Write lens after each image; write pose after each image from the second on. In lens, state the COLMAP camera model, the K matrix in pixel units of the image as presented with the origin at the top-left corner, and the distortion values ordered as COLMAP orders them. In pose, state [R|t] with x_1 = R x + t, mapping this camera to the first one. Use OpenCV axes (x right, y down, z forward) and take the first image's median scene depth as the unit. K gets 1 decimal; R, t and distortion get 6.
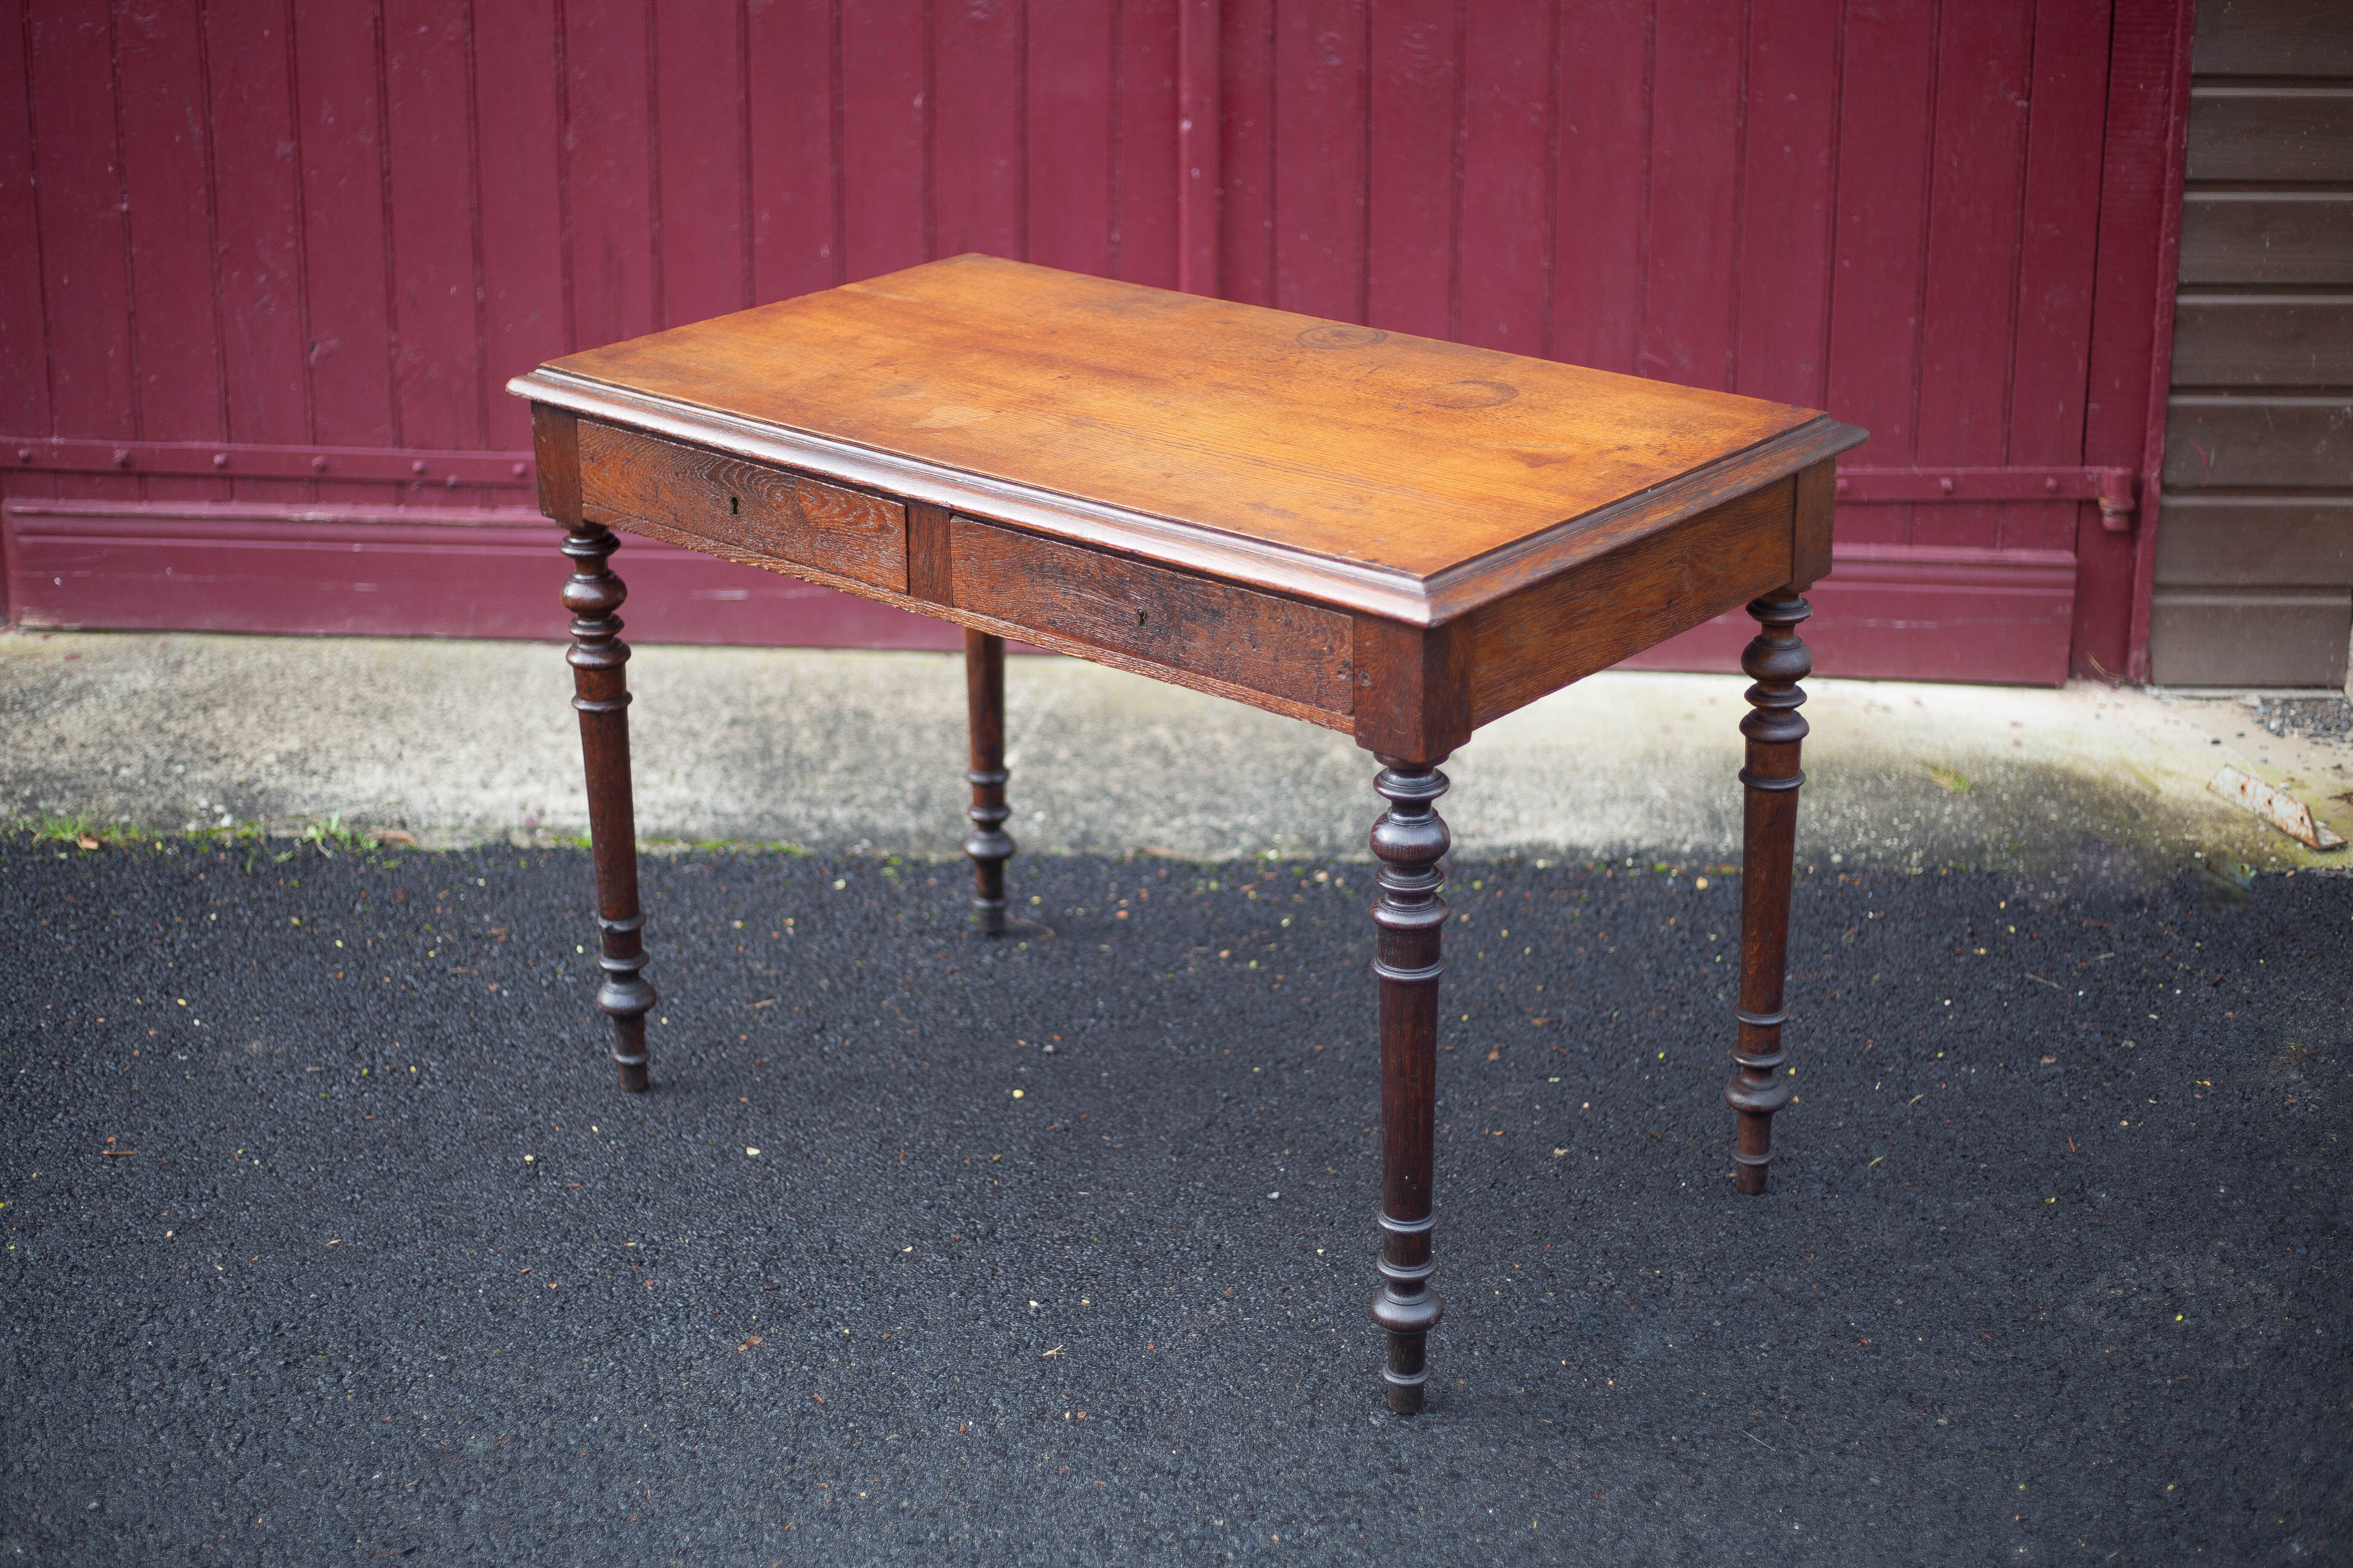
lens RADIAL K [[3548.3, 0, 1138.8], [0, 3548.3, 794.9], [0, 0, 1]] dist [-0.093487, -0.055847]
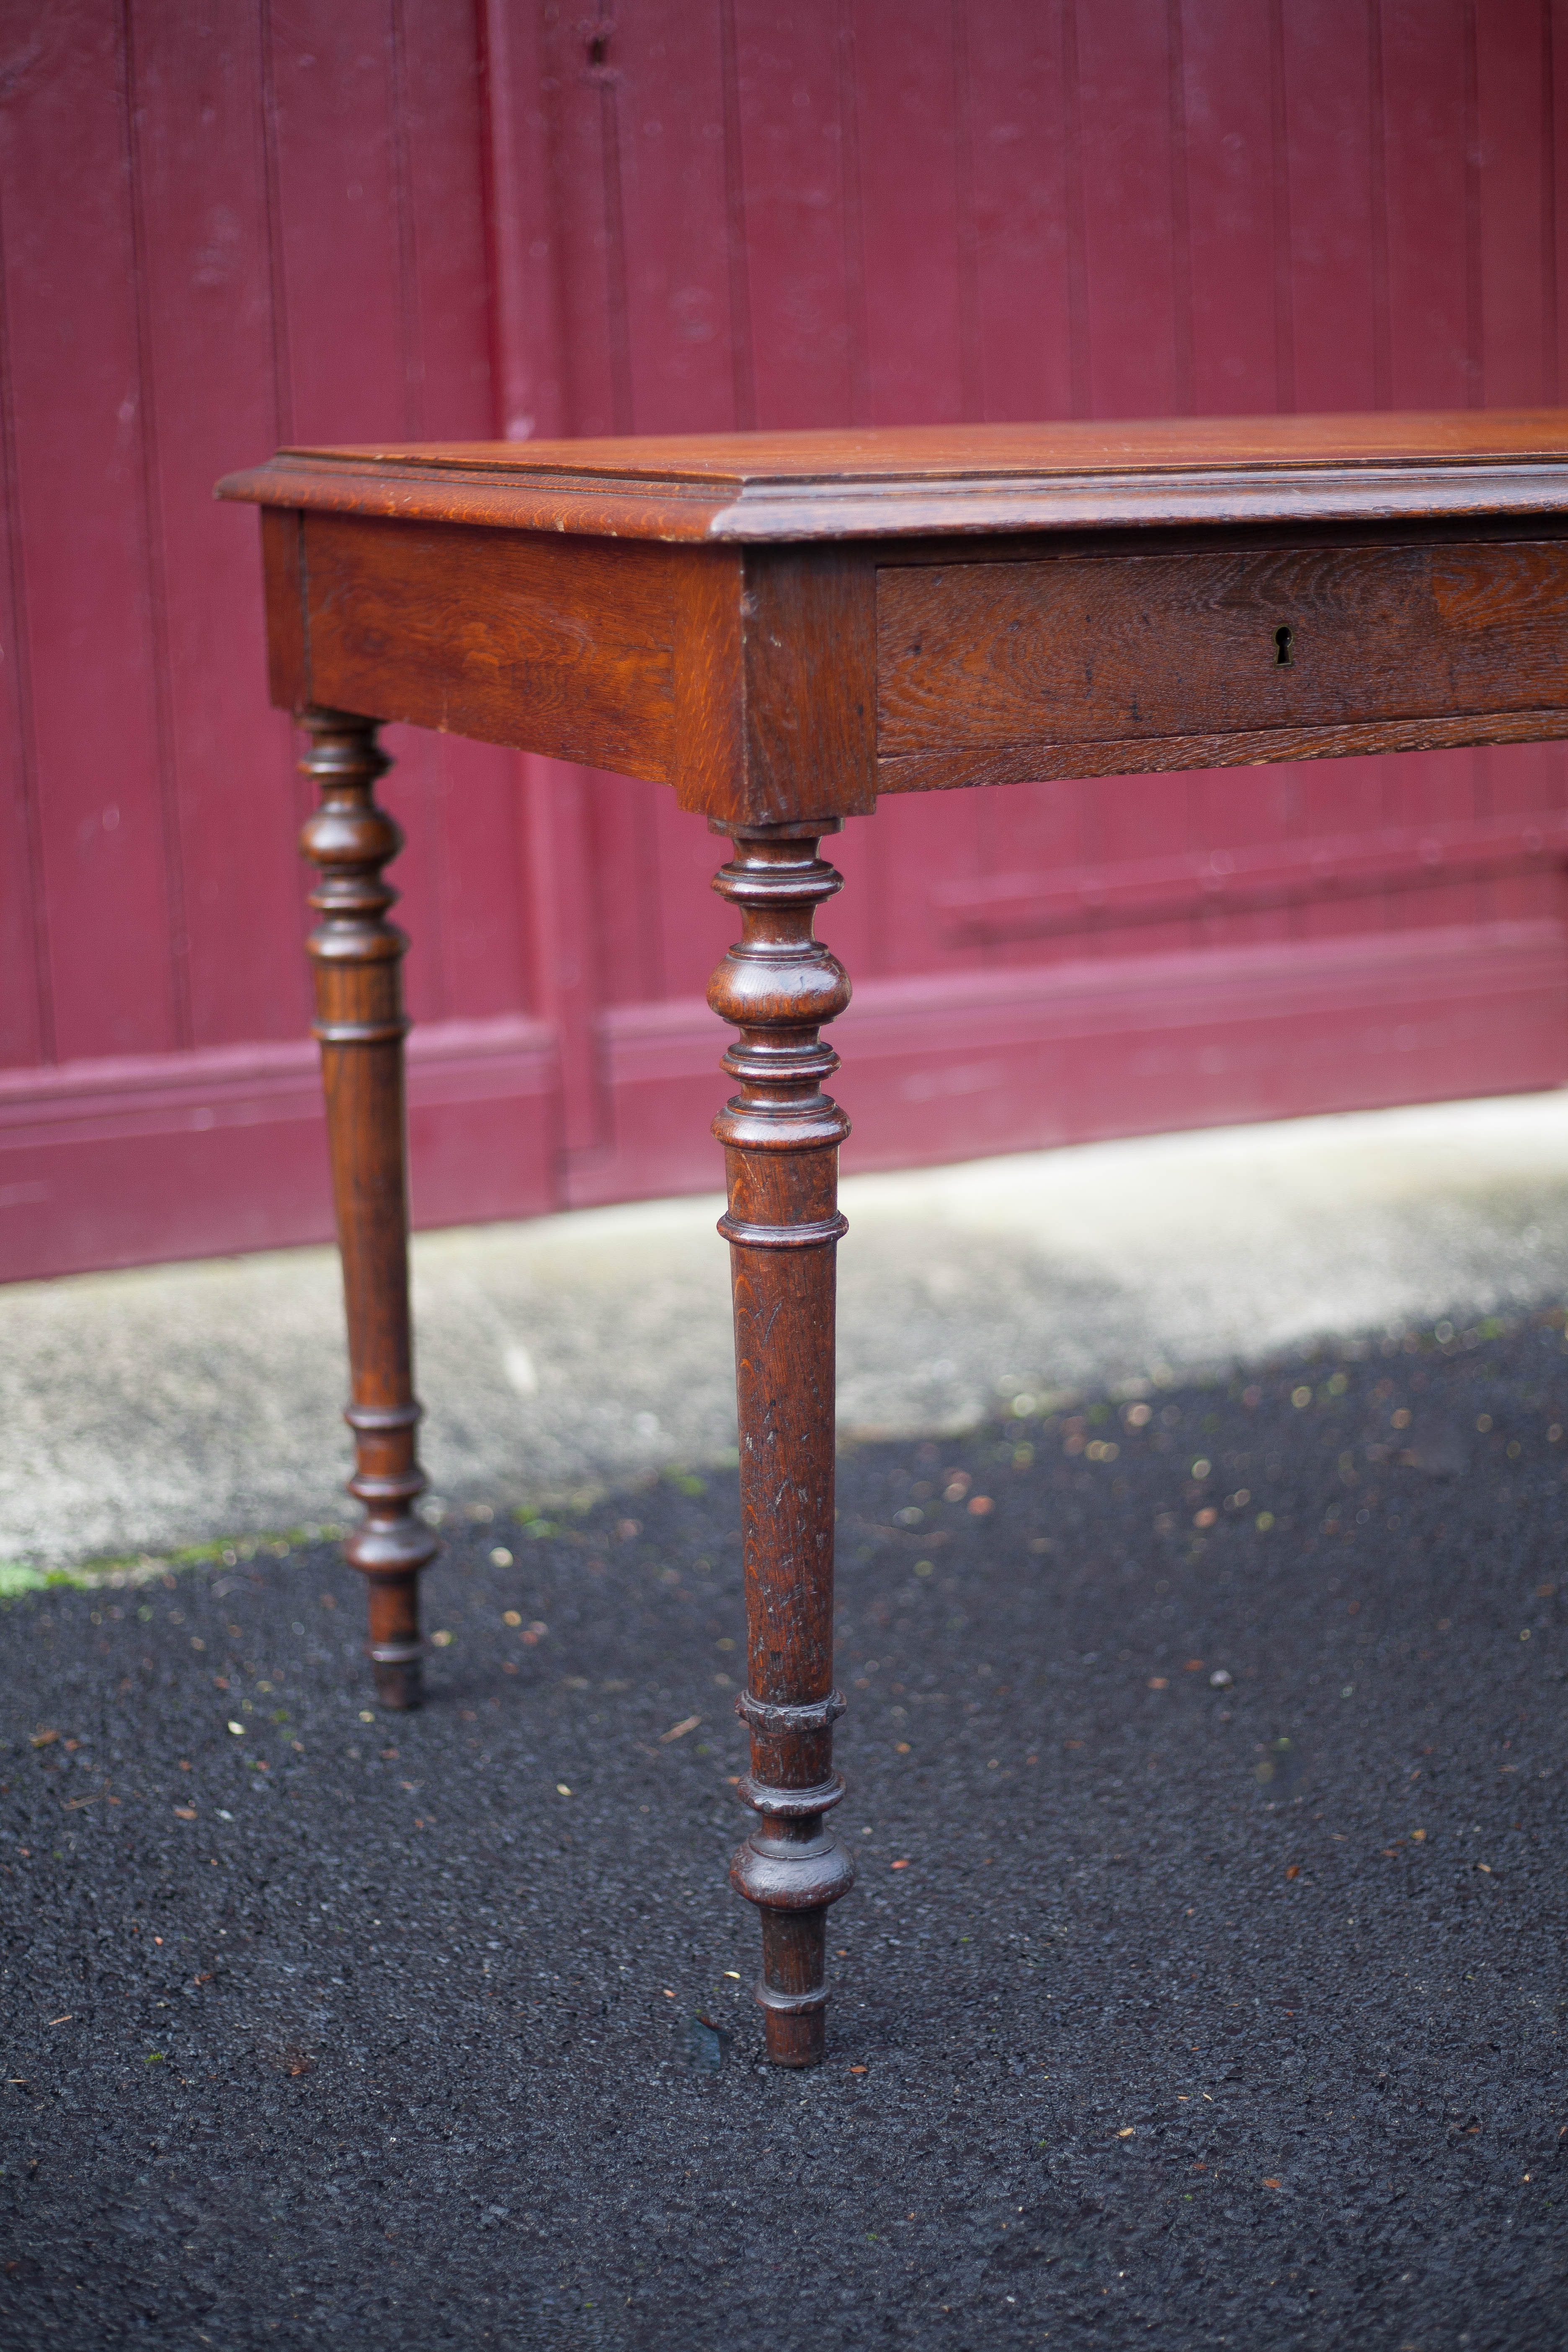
lens RADIAL K [[3479.5, 0, 784.0], [0, 3479.5, 1176.0], [0, 0, 1]] dist [-0.113749, -0.020890]
pose [[0.852502, -0.128531, 0.506675, -0.321216], [0.196944, 0.976847, -0.083565, 0.020079], [-0.484203, 0.171026, 0.858078, 0.450407]]
